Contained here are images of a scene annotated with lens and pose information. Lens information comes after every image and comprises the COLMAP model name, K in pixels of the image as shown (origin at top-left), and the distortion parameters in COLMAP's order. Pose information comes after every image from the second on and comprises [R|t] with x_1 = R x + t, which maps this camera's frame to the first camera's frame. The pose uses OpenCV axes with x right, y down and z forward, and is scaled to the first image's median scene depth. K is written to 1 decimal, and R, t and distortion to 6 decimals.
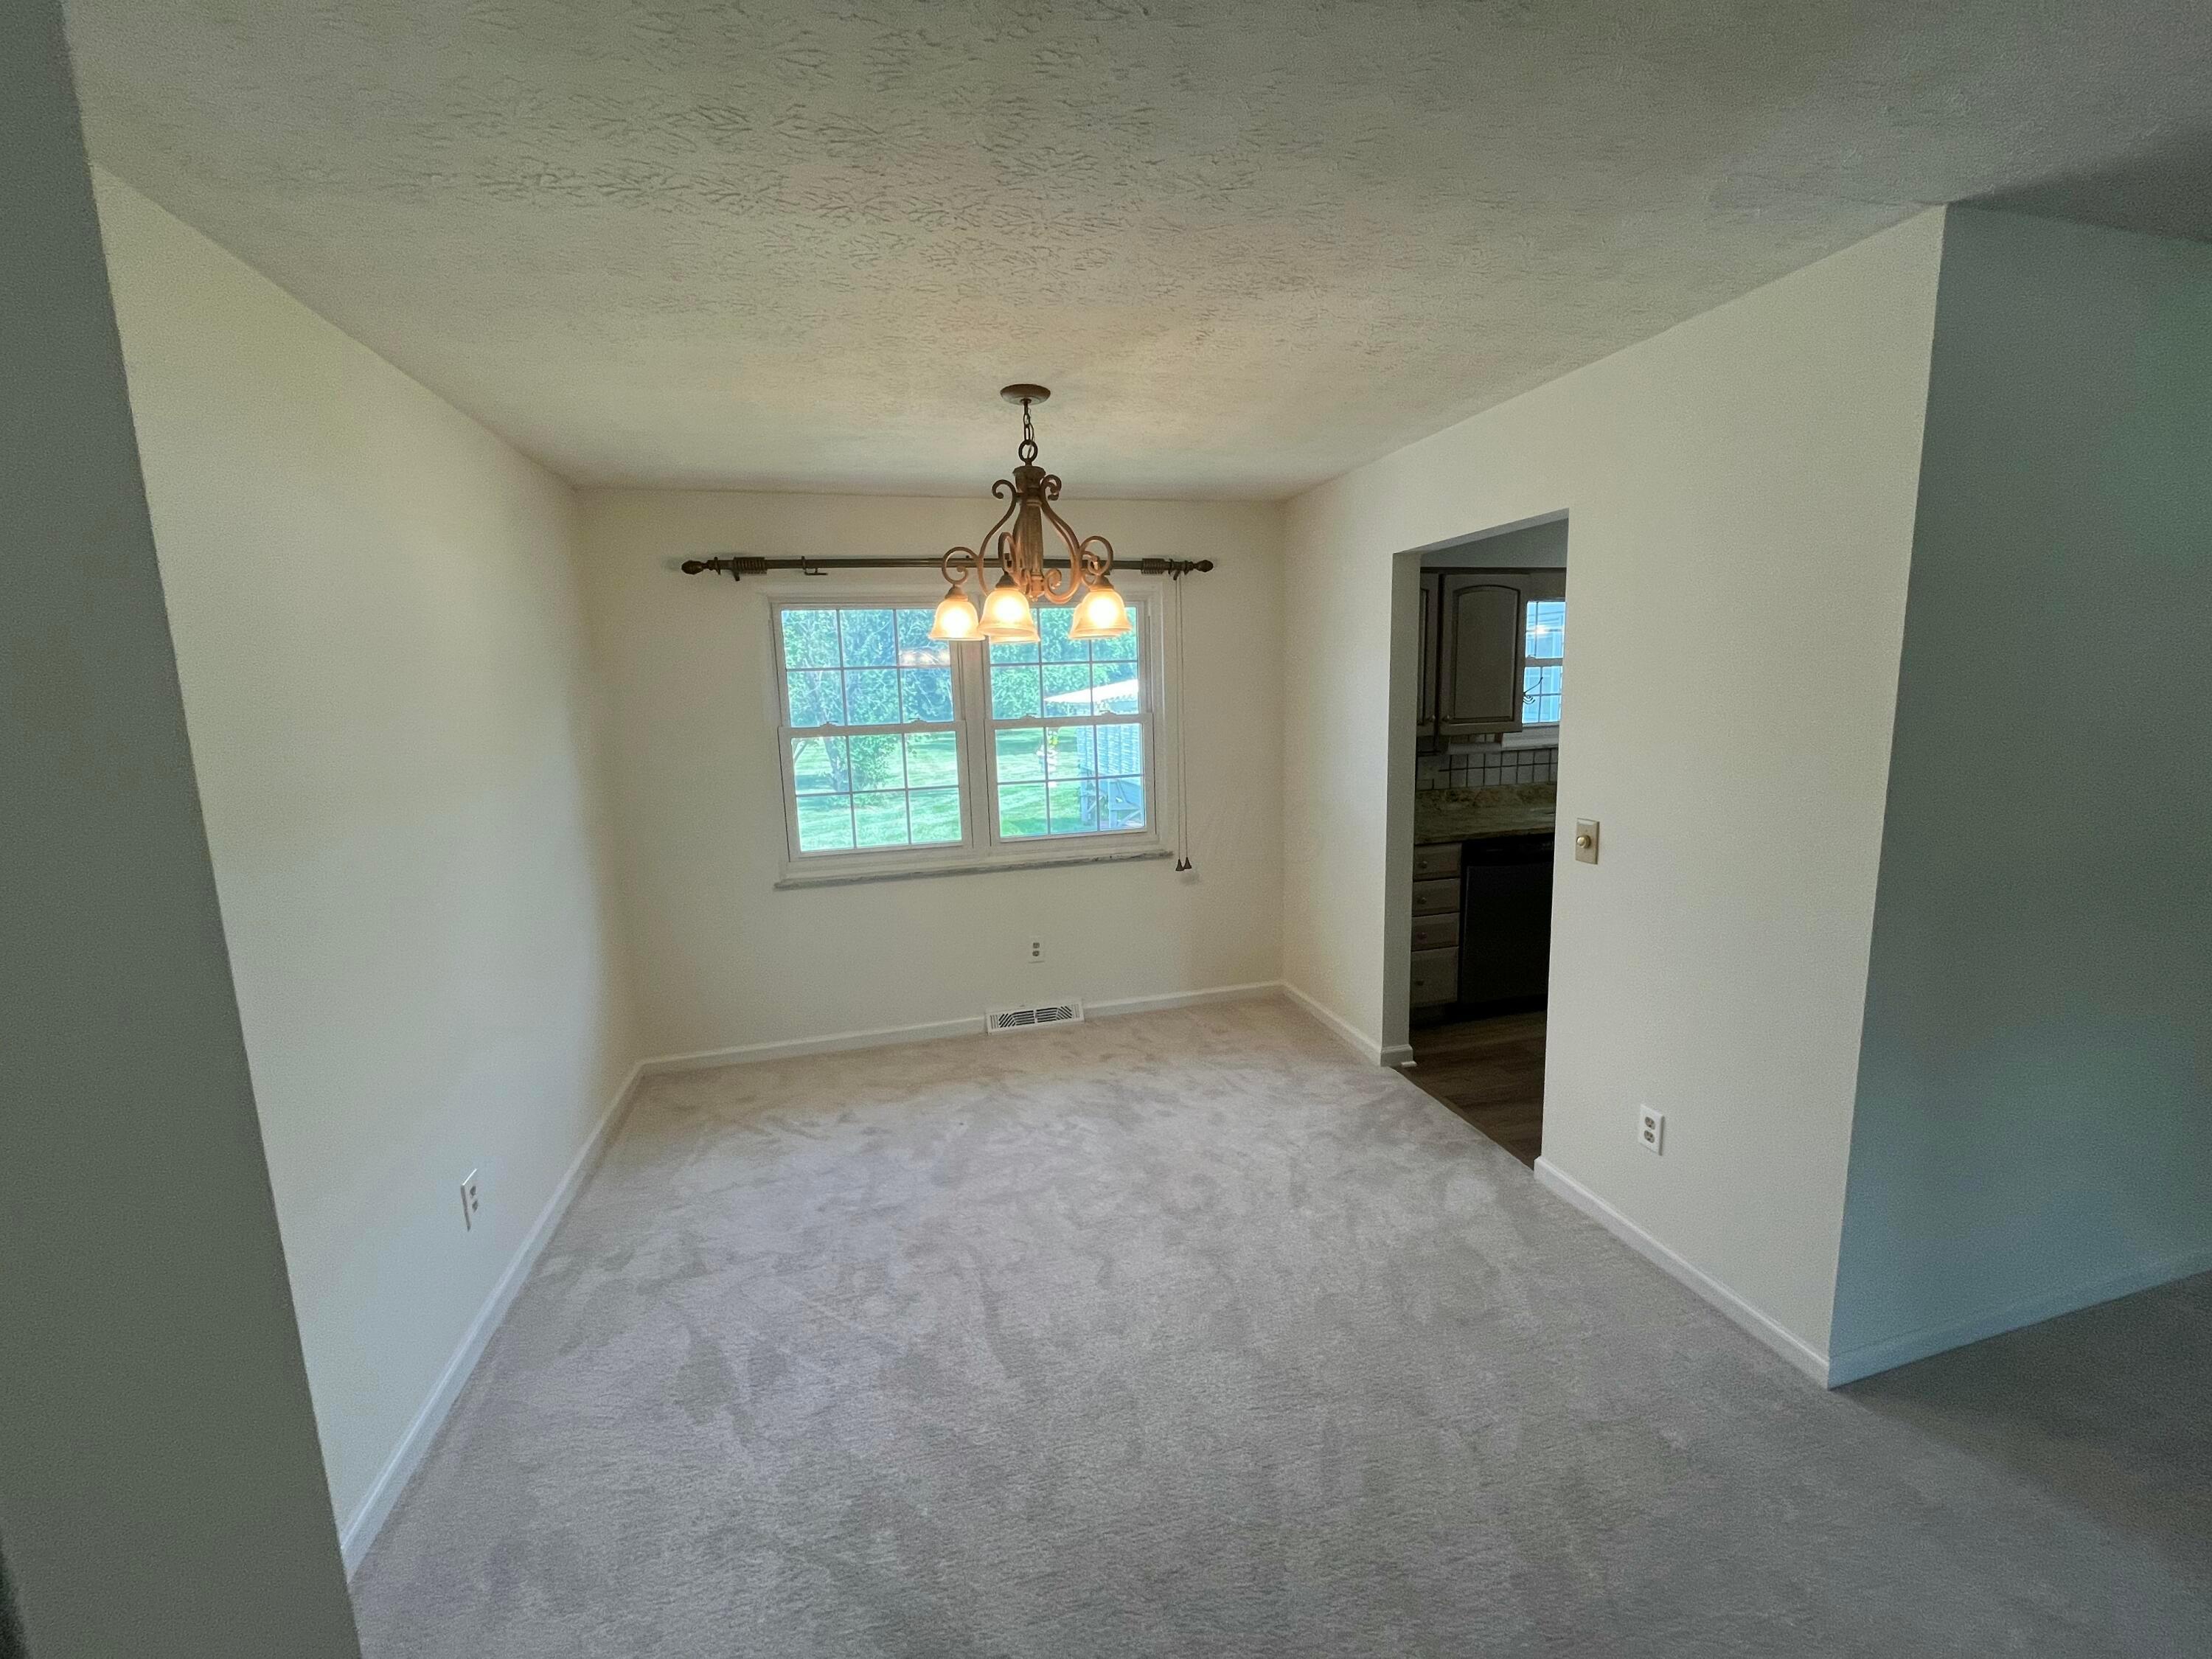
lens RADIAL K [[891.9, 0, 1106.4], [0, 891.9, 824.1], [0, 0, 1]] dist [-0.001236, -0.000198]
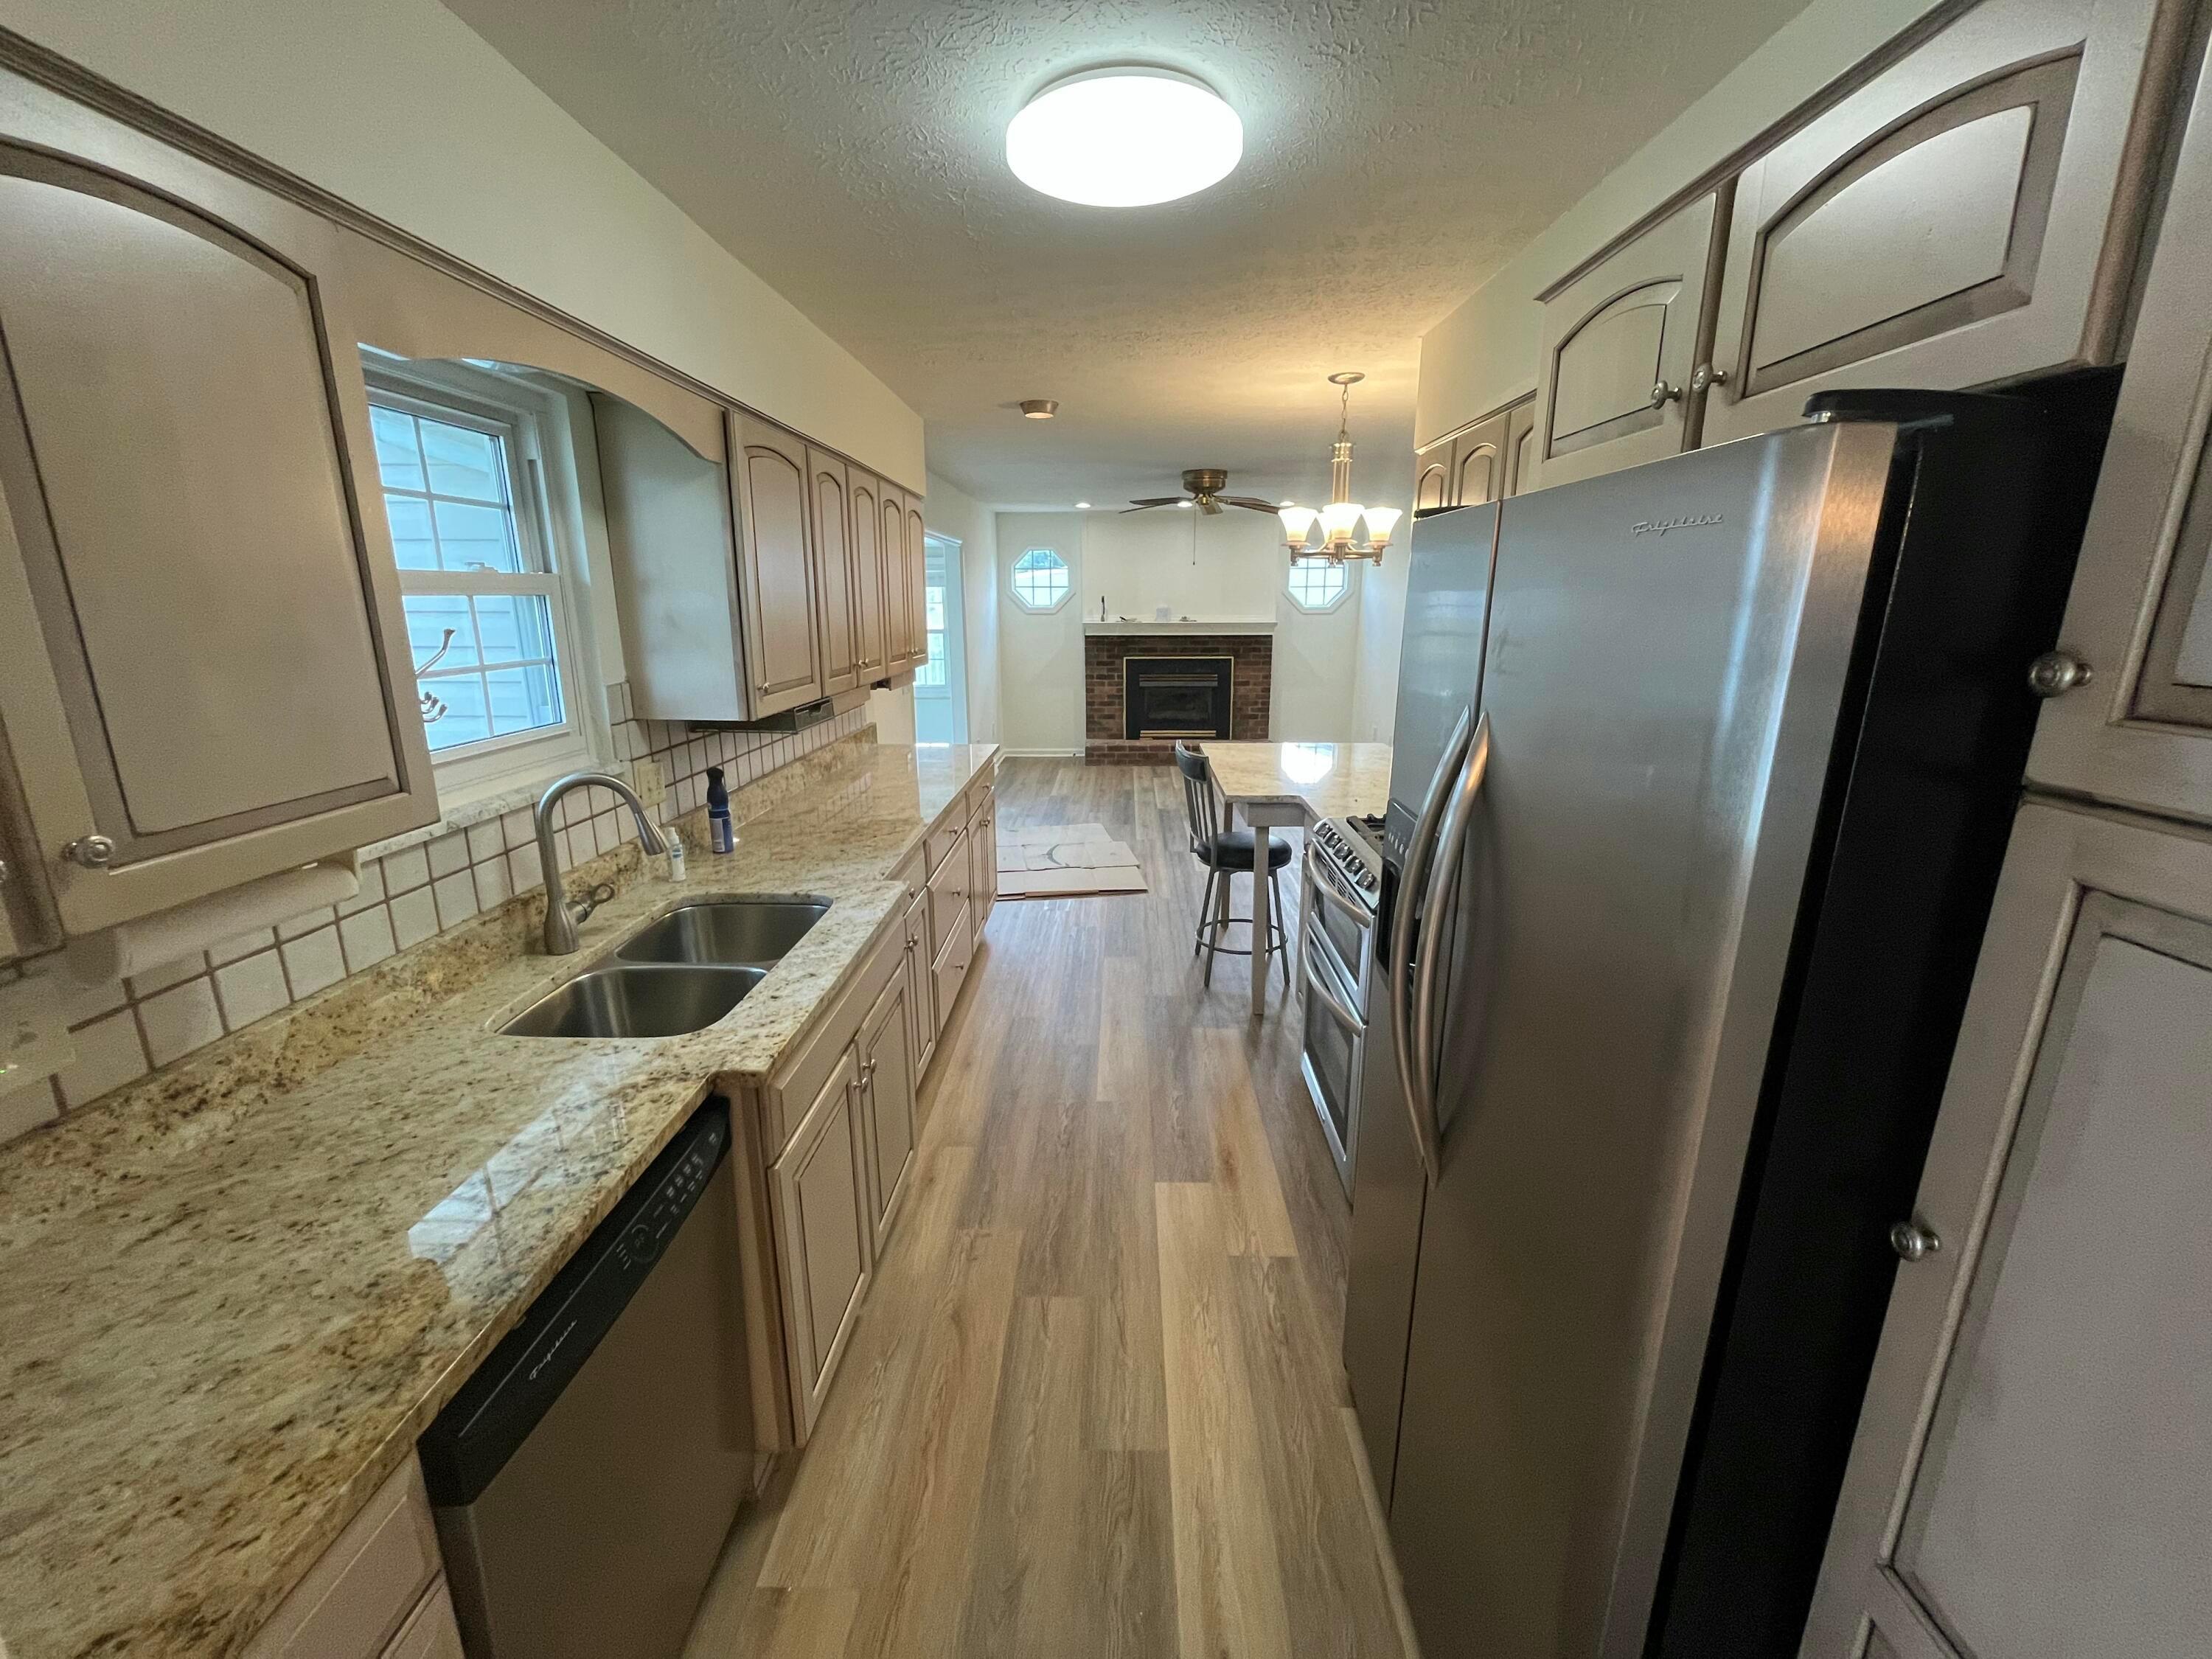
lens RADIAL K [[891.9, 0, 1101.7], [0, 891.9, 823.3], [0, 0, 1]] dist [-0.001236, -0.000198]
pose [[0.289183, -0.197189, 0.936744, 0.240986], [0.140779, 0.976675, 0.162135, -0.112394], [-0.946866, 0.084987, 0.310198, 0.662771]]
